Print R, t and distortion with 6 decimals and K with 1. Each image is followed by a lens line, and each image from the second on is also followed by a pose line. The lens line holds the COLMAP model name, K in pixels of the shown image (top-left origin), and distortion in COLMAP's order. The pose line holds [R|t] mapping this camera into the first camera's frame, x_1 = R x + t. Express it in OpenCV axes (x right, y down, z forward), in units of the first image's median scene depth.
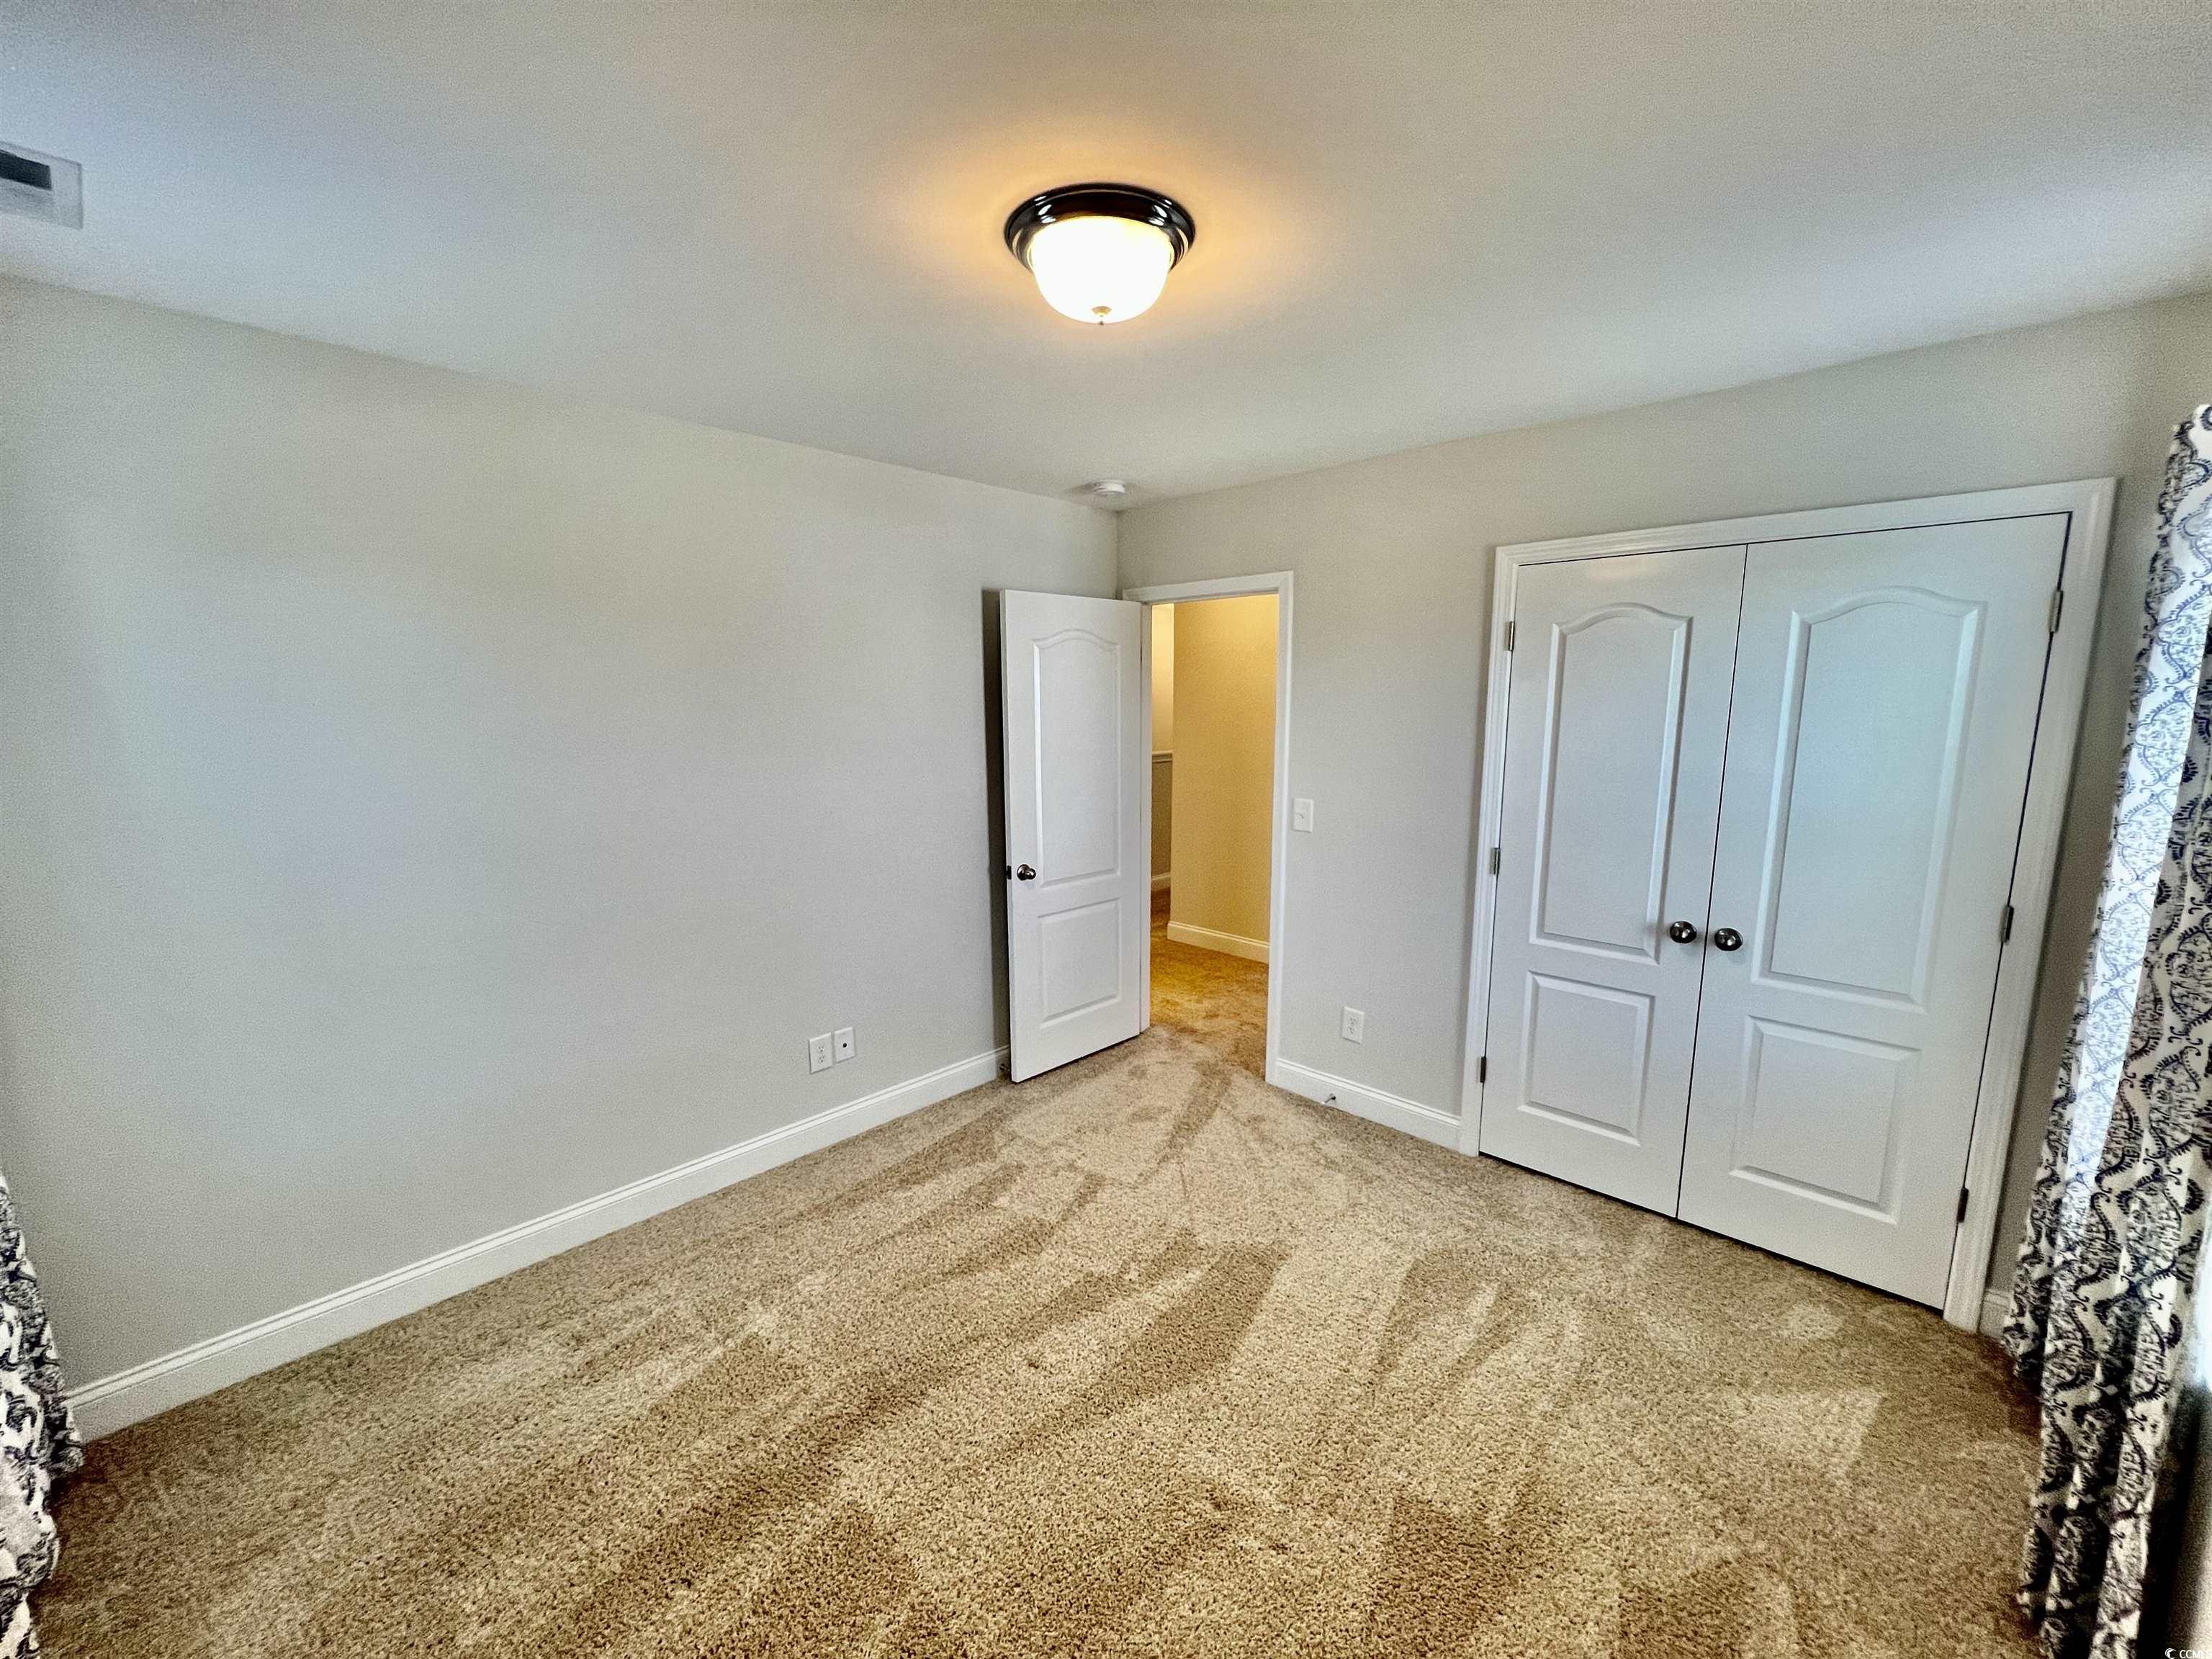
lens RADIAL K [[885.9, 0, 1114.3], [0, 885.9, 835.9], [0, 0, 1]] dist [-0.001385, 0.000245]
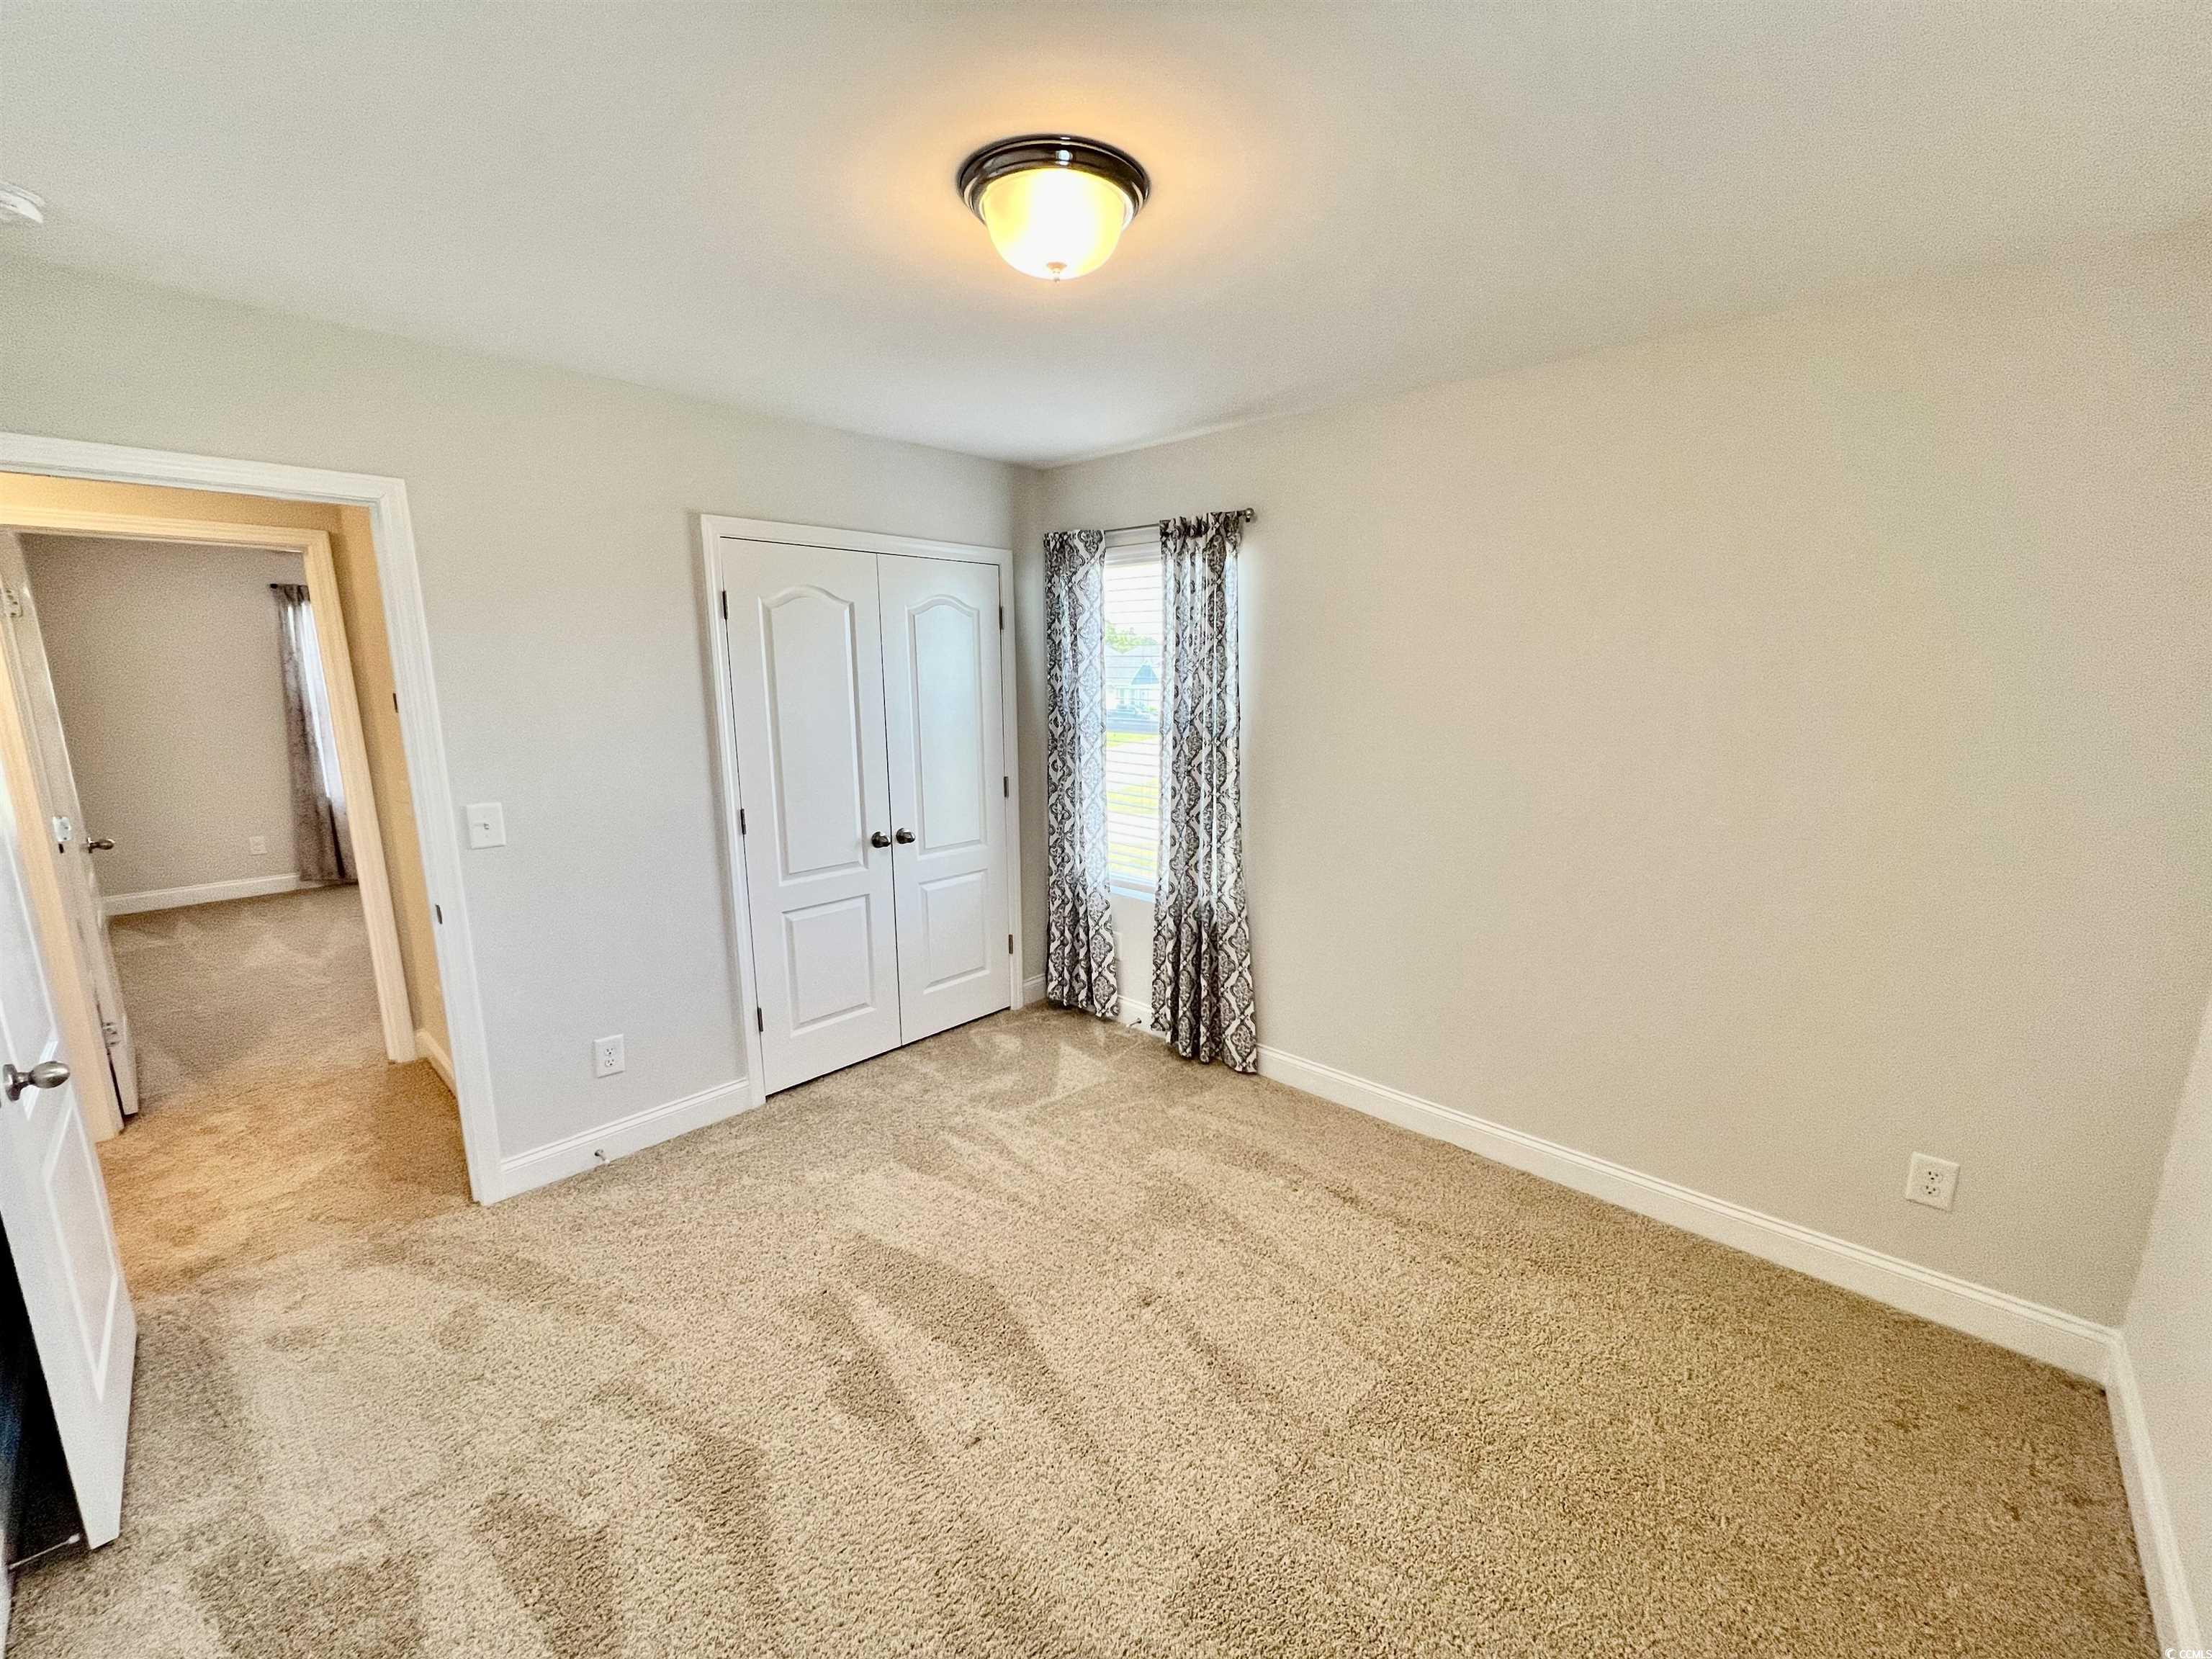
lens RADIAL K [[885.9, 0, 1105.0], [0, 885.9, 833.6], [0, 0, 1]] dist [-0.001385, 0.000245]
pose [[-0.006249, -0.186781, 0.982382, -0.629188], [0.155966, 0.970196, 0.185456, -0.089278], [-0.987743, 0.154377, 0.023069, 0.580975]]
